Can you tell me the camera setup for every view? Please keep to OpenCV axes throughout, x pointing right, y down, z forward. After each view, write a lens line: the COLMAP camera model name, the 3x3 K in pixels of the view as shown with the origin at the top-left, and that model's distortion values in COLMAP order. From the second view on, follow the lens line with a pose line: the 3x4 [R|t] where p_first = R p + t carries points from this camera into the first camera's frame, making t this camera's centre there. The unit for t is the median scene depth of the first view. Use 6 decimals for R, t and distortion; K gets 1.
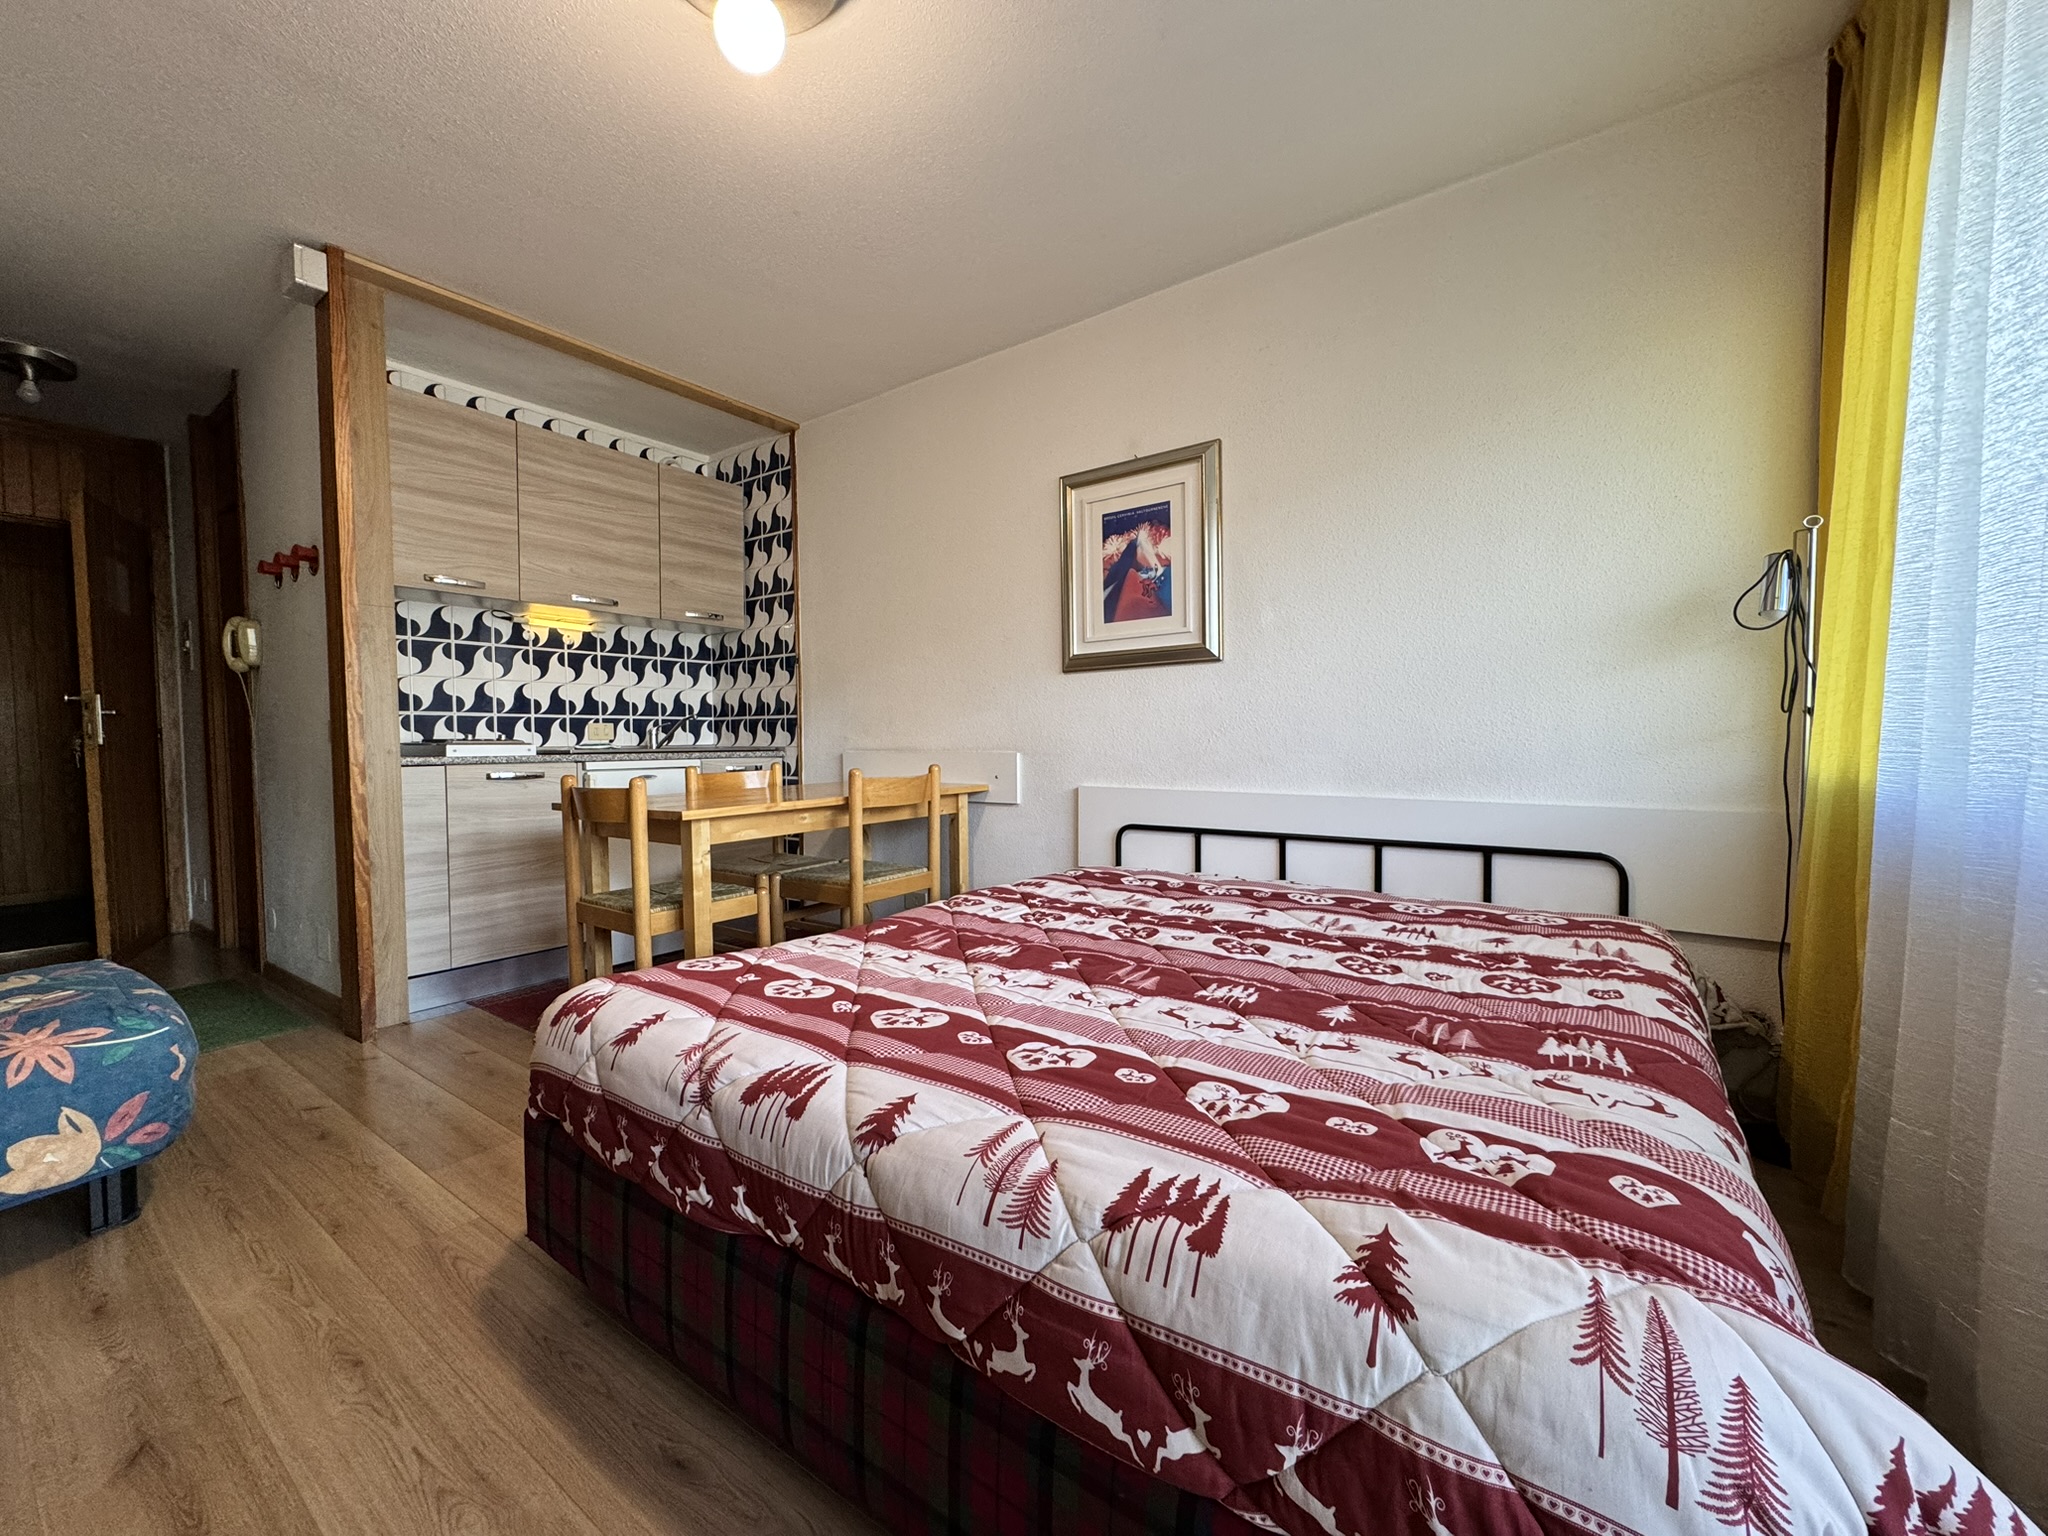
lens RADIAL K [[818.4, 0, 1018.6], [0, 818.4, 772.0], [0, 0, 1]] dist [-0.004469, 0.000219]
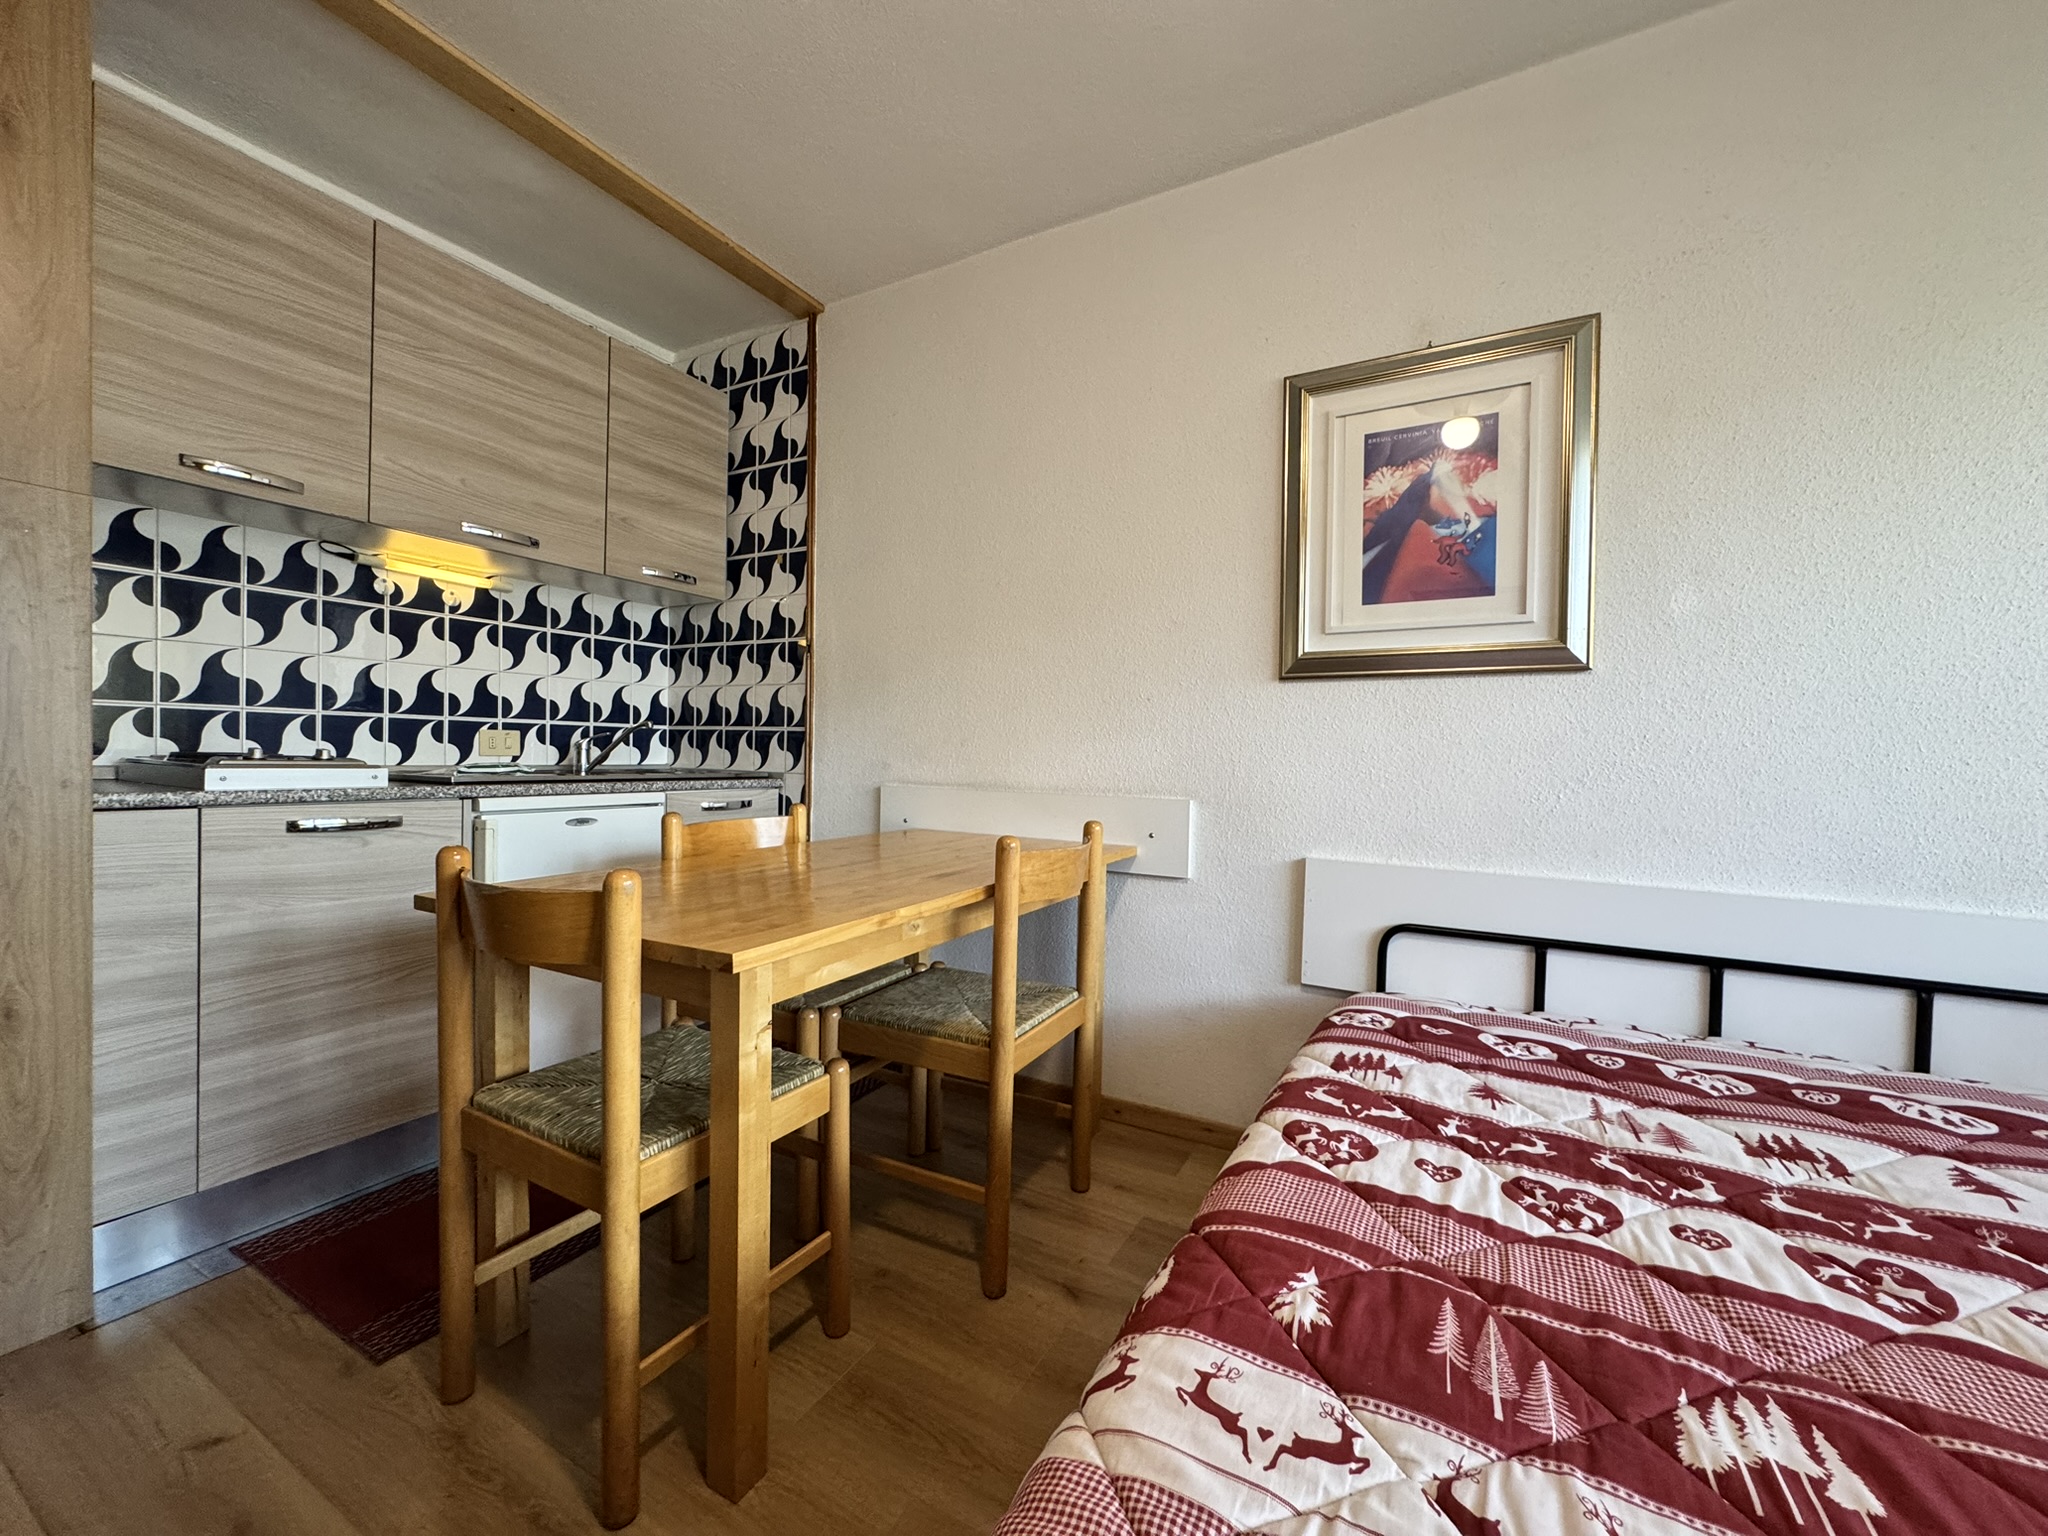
lens RADIAL K [[818.4, 0, 1021.2], [0, 818.4, 772.0], [0, 0, 1]] dist [-0.004469, 0.000219]
pose [[0.992466, 0.027416, 0.119418, -0.211140], [-0.025644, 0.999537, -0.016348, -0.031671], [-0.119810, 0.013162, 0.992710, 0.365885]]
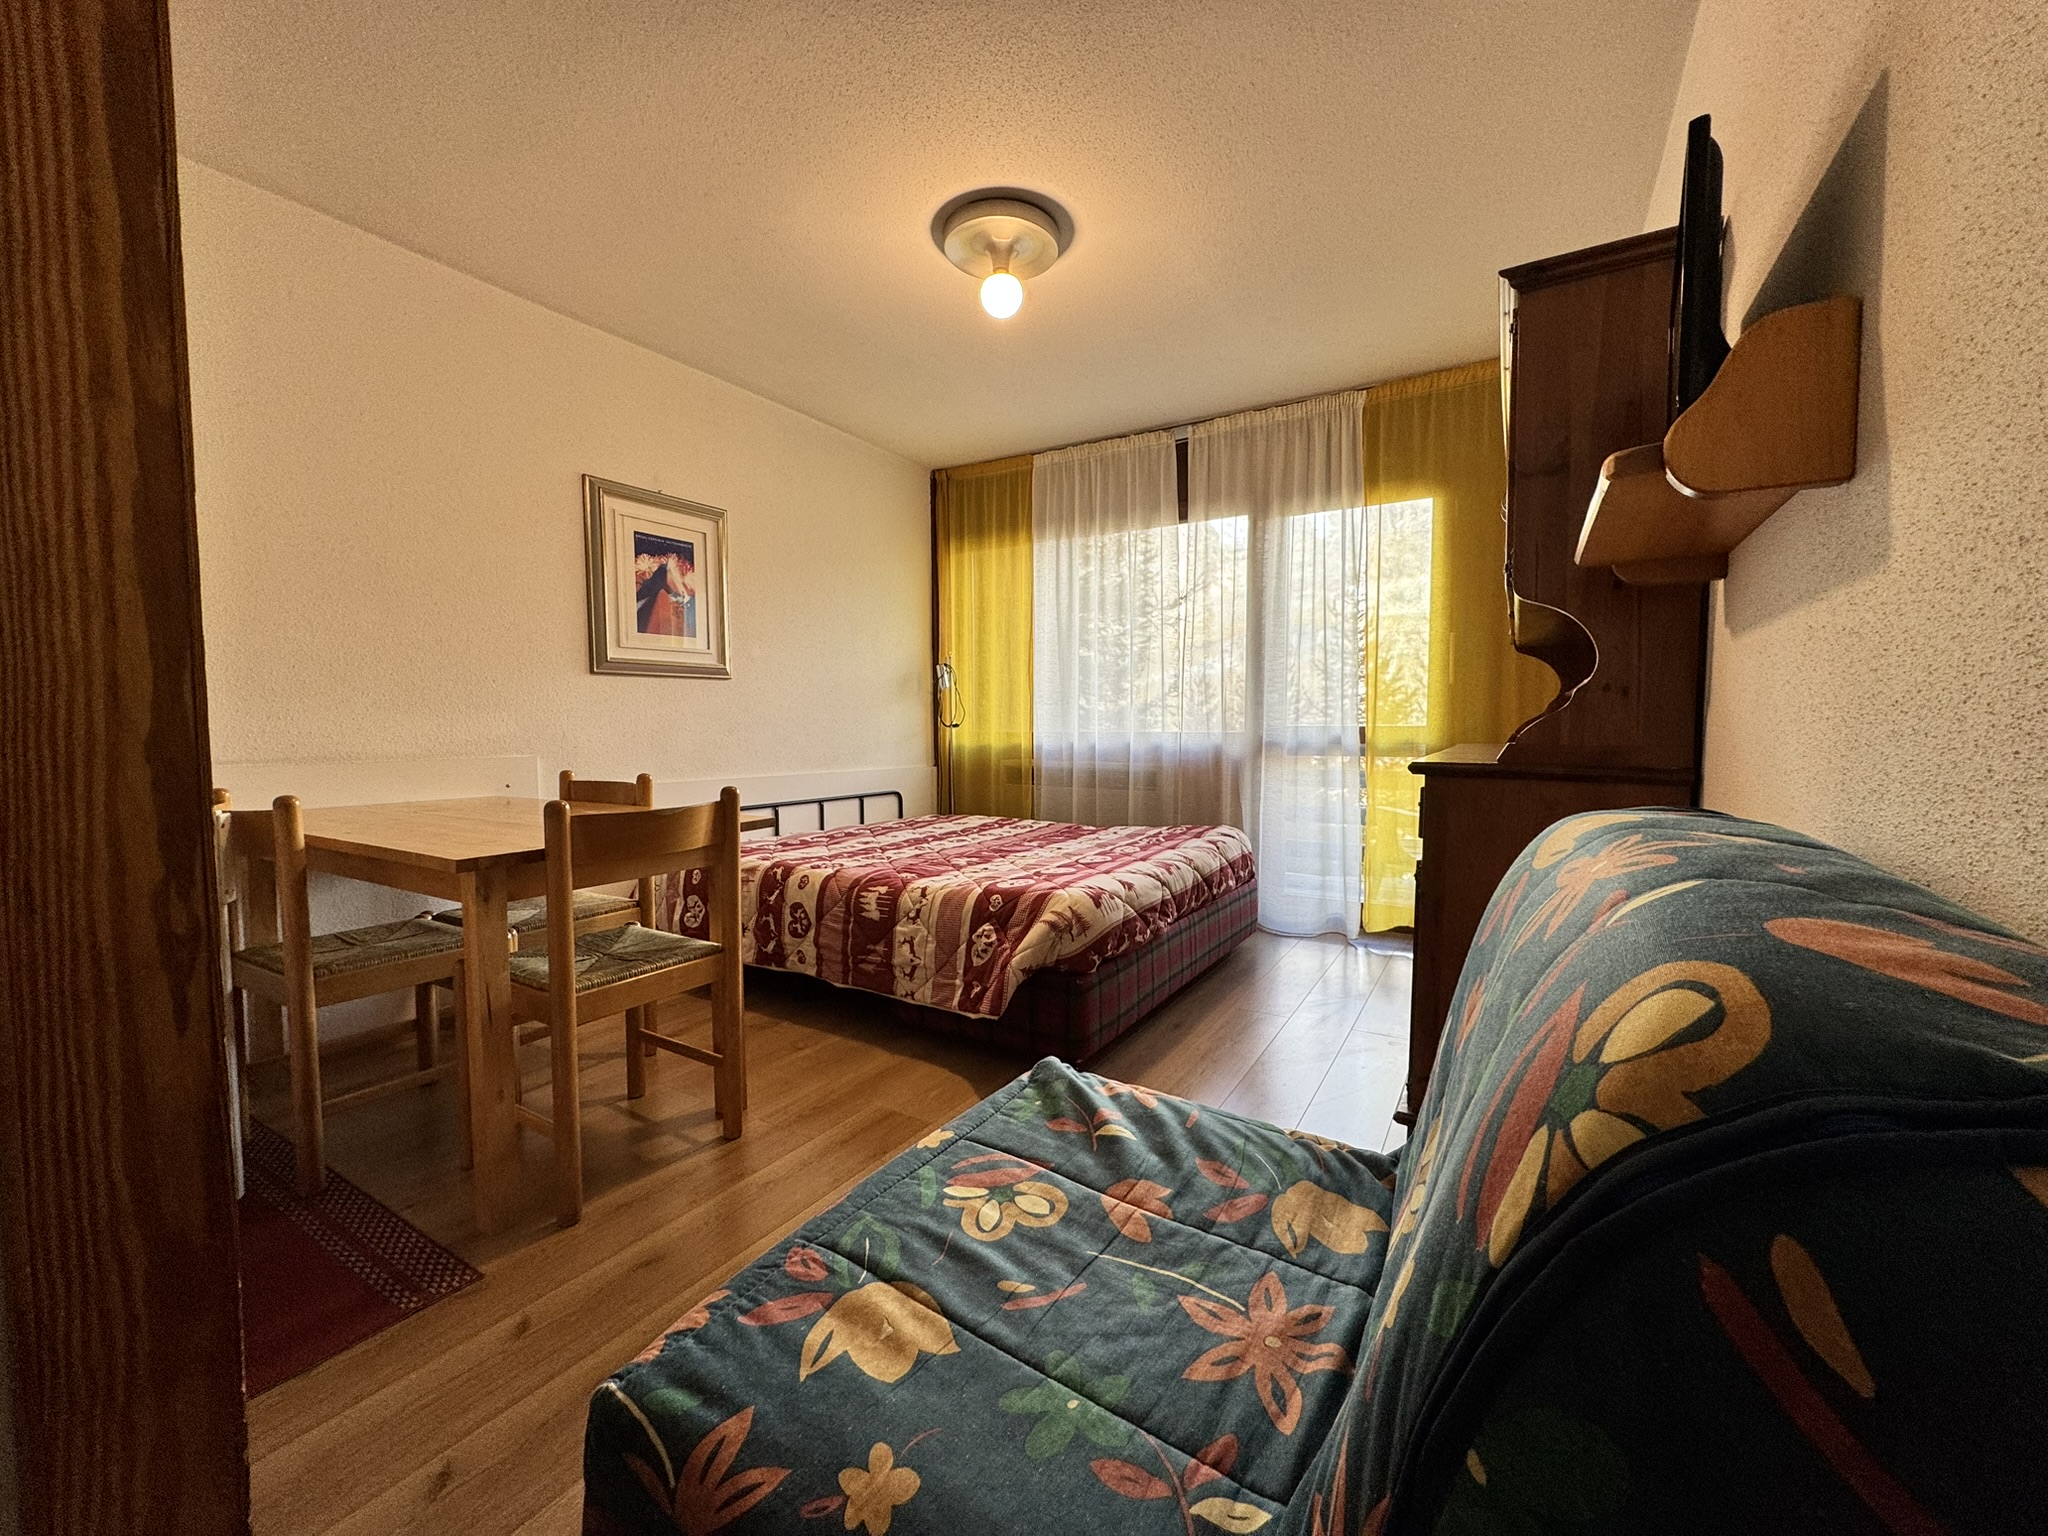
lens RADIAL K [[818.4, 0, 1014.2], [0, 818.4, 754.9], [0, 0, 1]] dist [-0.004469, 0.000219]
pose [[-0.090497, -0.031703, 0.995392, -0.918357], [0.053260, 0.997909, 0.036625, -0.032475], [-0.994472, 0.056329, -0.088619, 0.560856]]
